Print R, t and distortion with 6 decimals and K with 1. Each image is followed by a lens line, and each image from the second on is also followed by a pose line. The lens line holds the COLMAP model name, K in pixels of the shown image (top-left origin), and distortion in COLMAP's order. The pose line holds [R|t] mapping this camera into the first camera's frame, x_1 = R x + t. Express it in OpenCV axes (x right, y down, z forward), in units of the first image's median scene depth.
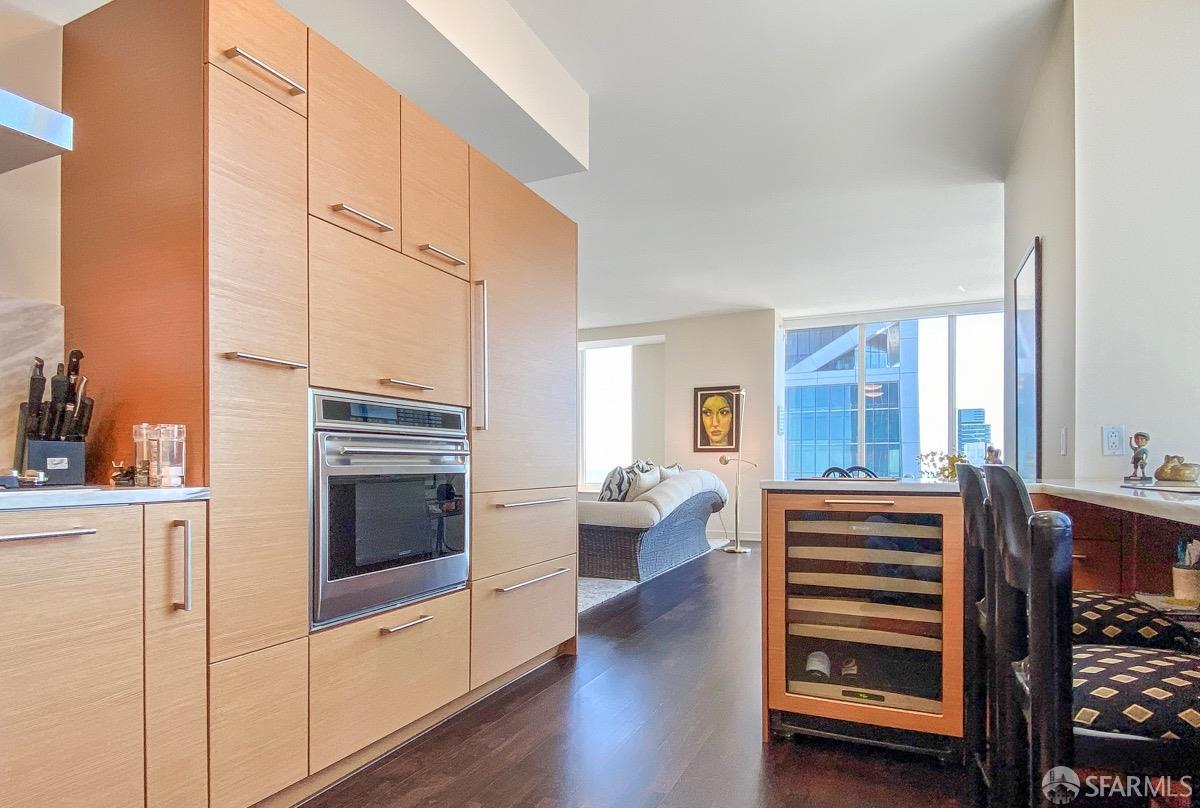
lens RADIAL K [[661.2, 0, 600.1], [0, 661.2, 467.9], [0, 0, 1]] dist [-0.001284, -0.000452]
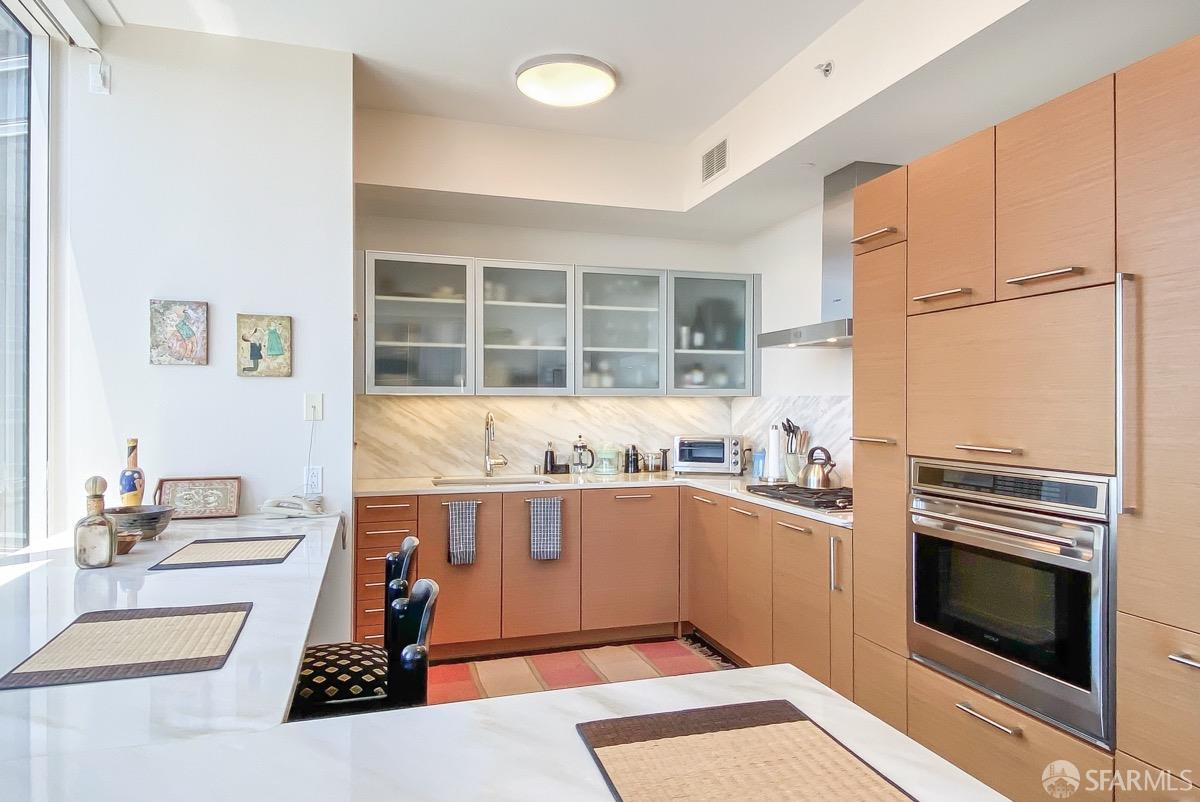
lens RADIAL K [[736.7, 0, 600.0], [0, 736.7, 401.0], [0, 0, 1]] dist [0.055147, -0.073443]
pose [[-0.742203, -0.001926, -0.670172, 0.751029], [-0.000773, 0.999998, -0.002017, -0.183422], [0.670175, -0.000979, -0.742203, 1.352963]]
